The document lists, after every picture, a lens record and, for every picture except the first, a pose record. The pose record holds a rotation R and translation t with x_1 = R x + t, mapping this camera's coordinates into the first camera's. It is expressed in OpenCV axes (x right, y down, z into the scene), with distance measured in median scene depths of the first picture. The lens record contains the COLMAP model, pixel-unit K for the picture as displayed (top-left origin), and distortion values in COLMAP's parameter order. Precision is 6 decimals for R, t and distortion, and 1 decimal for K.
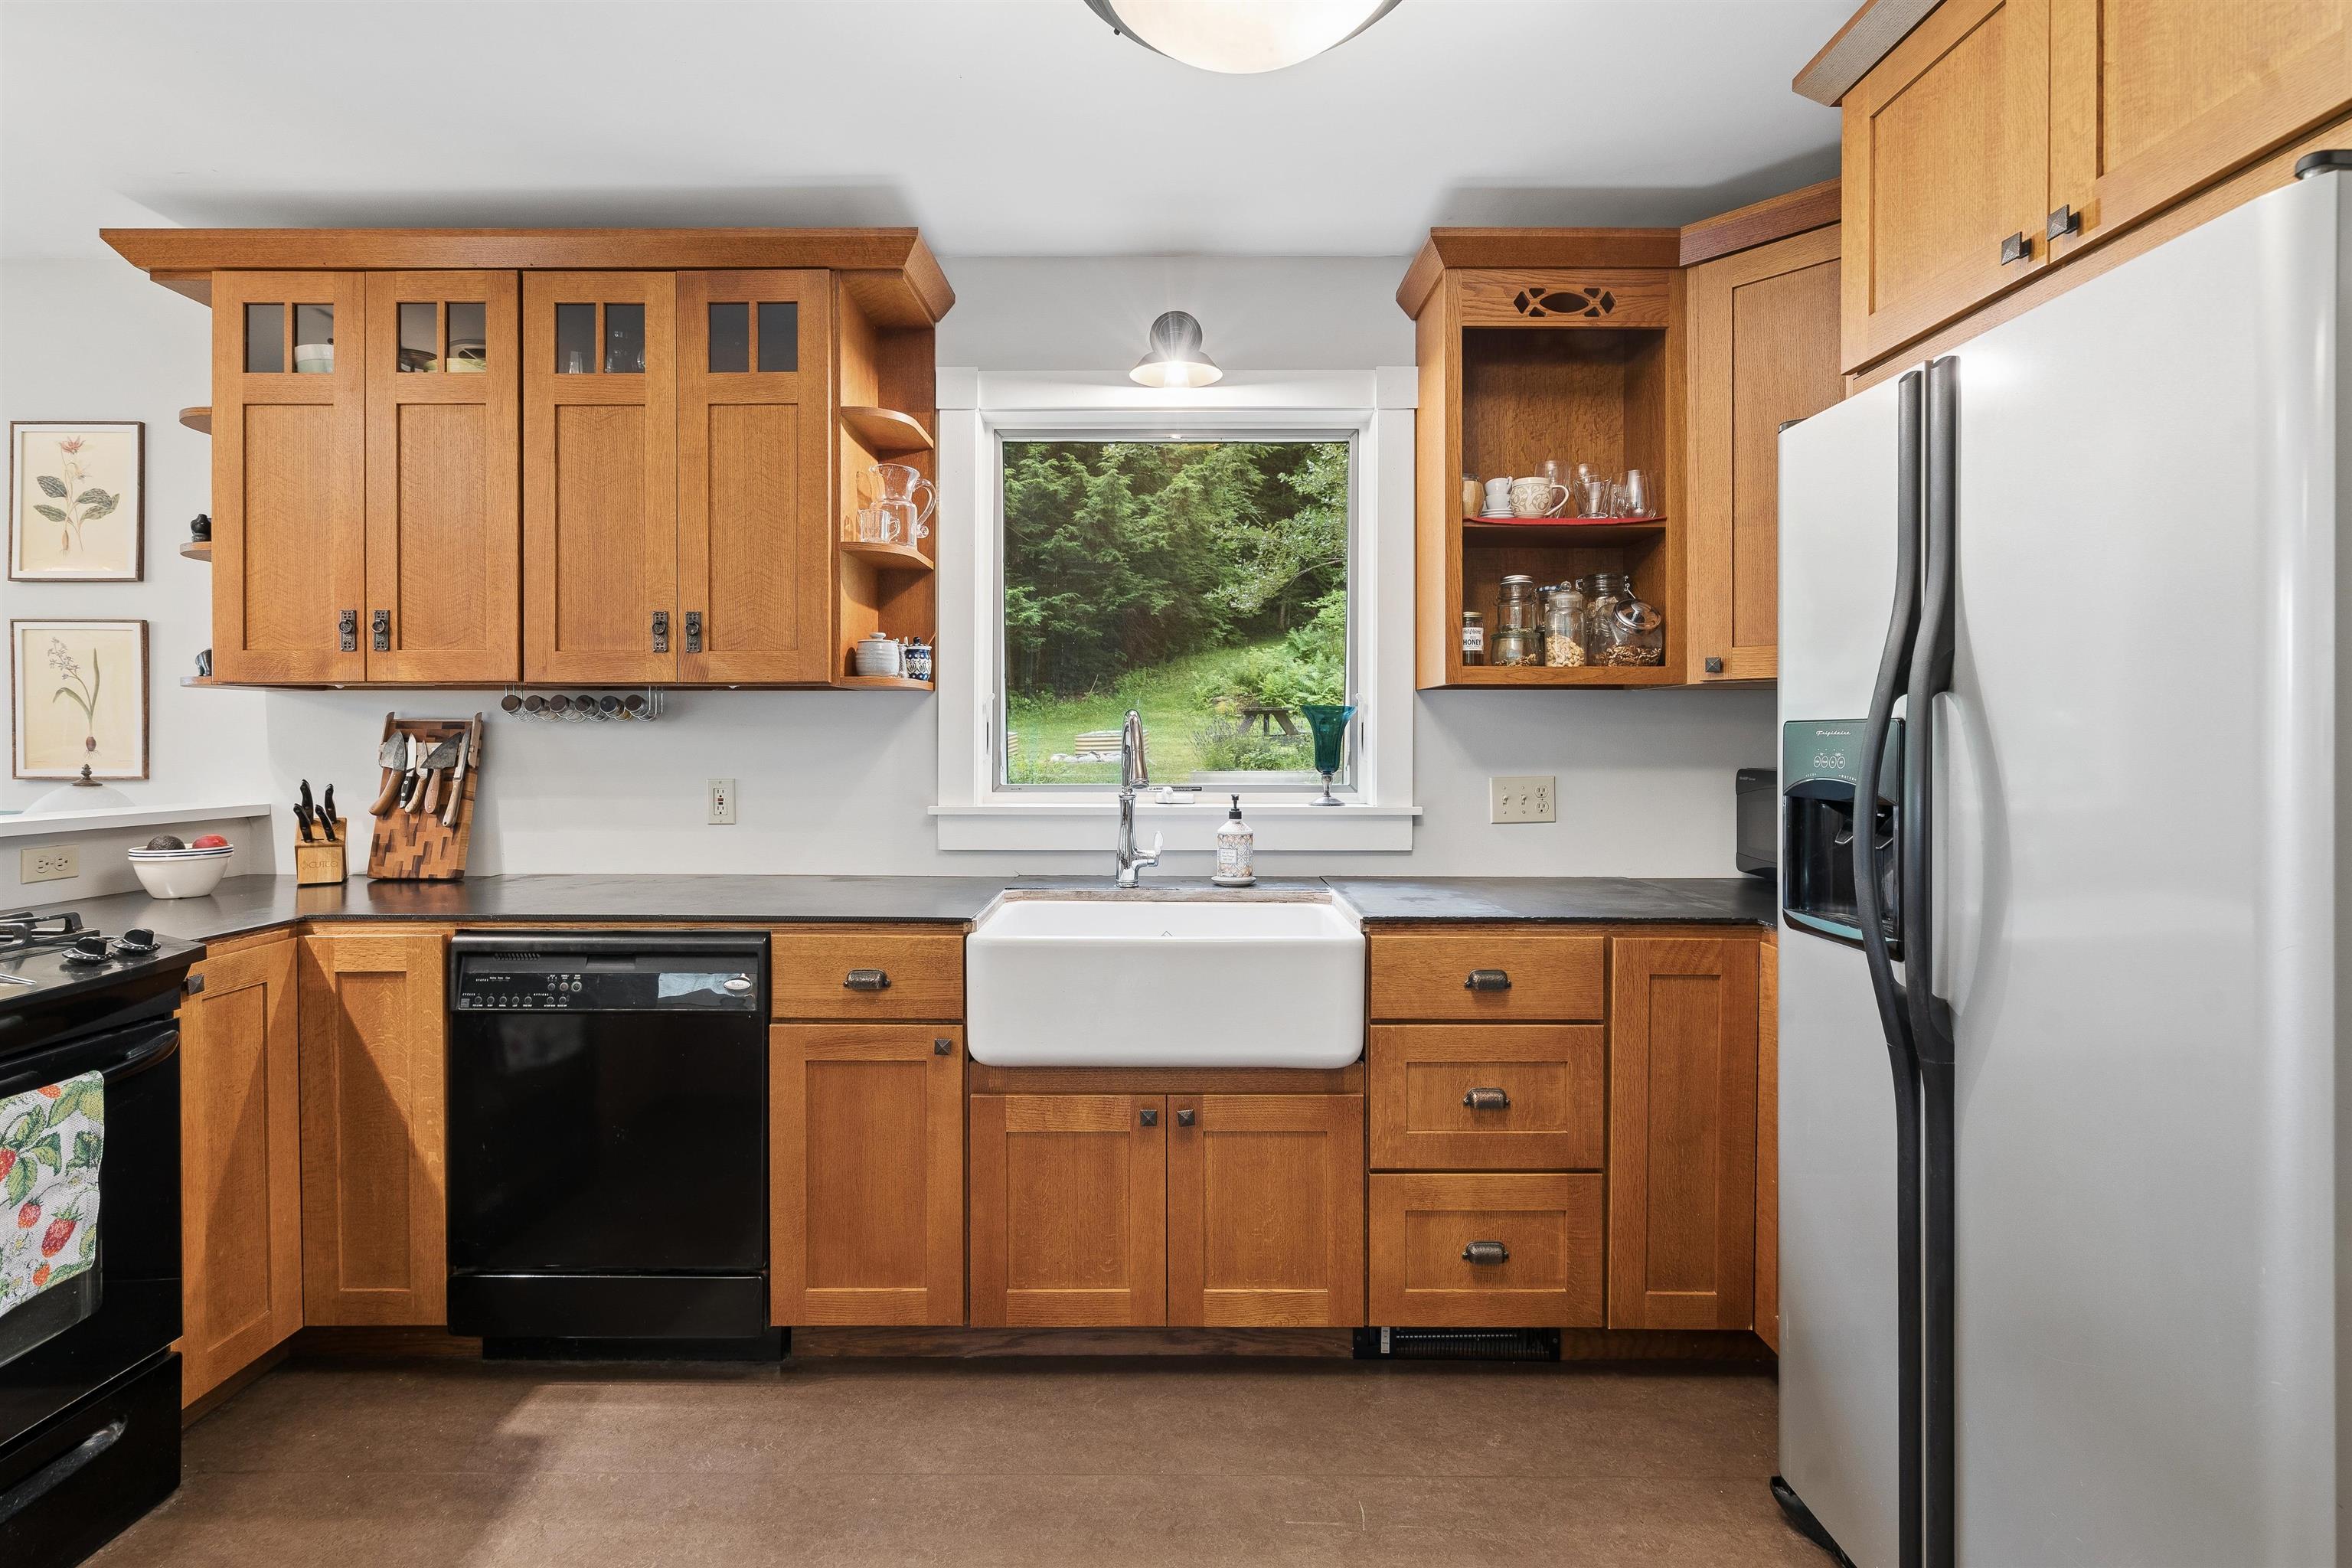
lens RADIAL K [[1067.3, 0, 1178.0], [0, 1067.3, 743.6], [0, 0, 1]] dist [-0.009661, 0.005091]
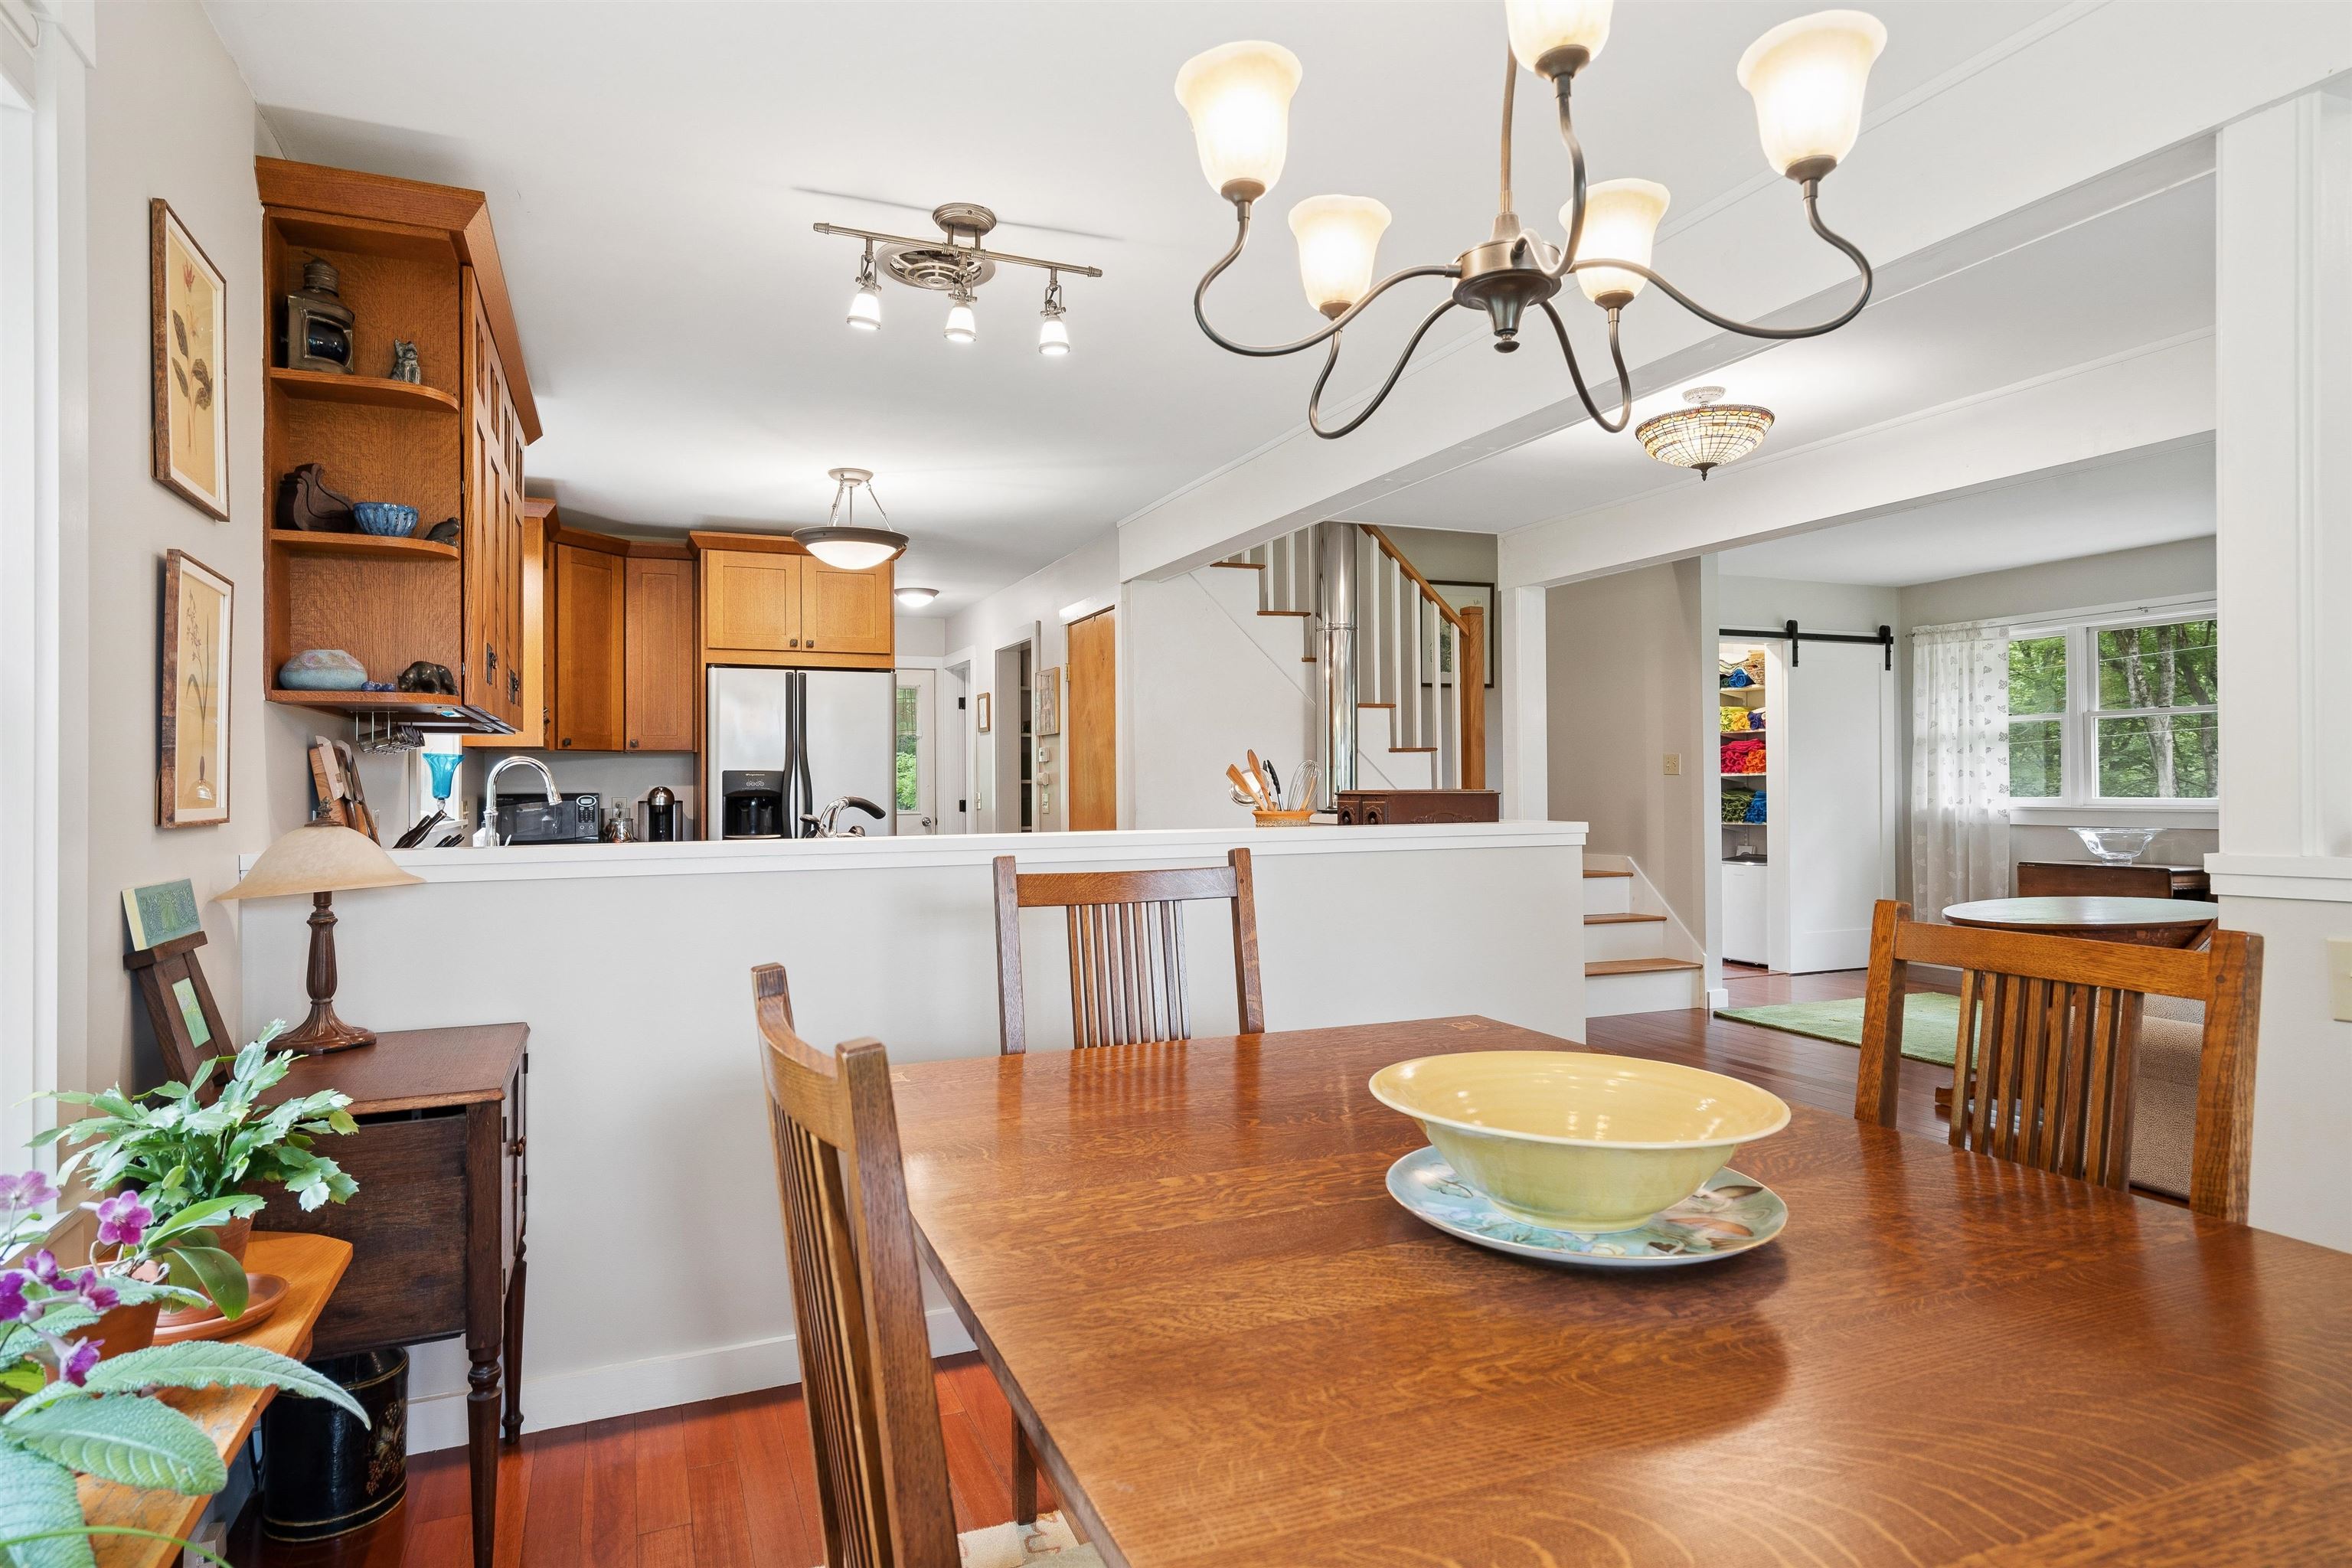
lens RADIAL K [[1296.5, 0, 1161.5], [0, 1296.5, 770.3], [0, 0, 1]] dist [0.003722, 0.002040]
pose [[-0.387887, 0.010988, 0.921642, -2.193625], [0.011163, 0.999912, -0.007223, 0.012030], [-0.921639, 0.007486, -0.387975, 0.891138]]
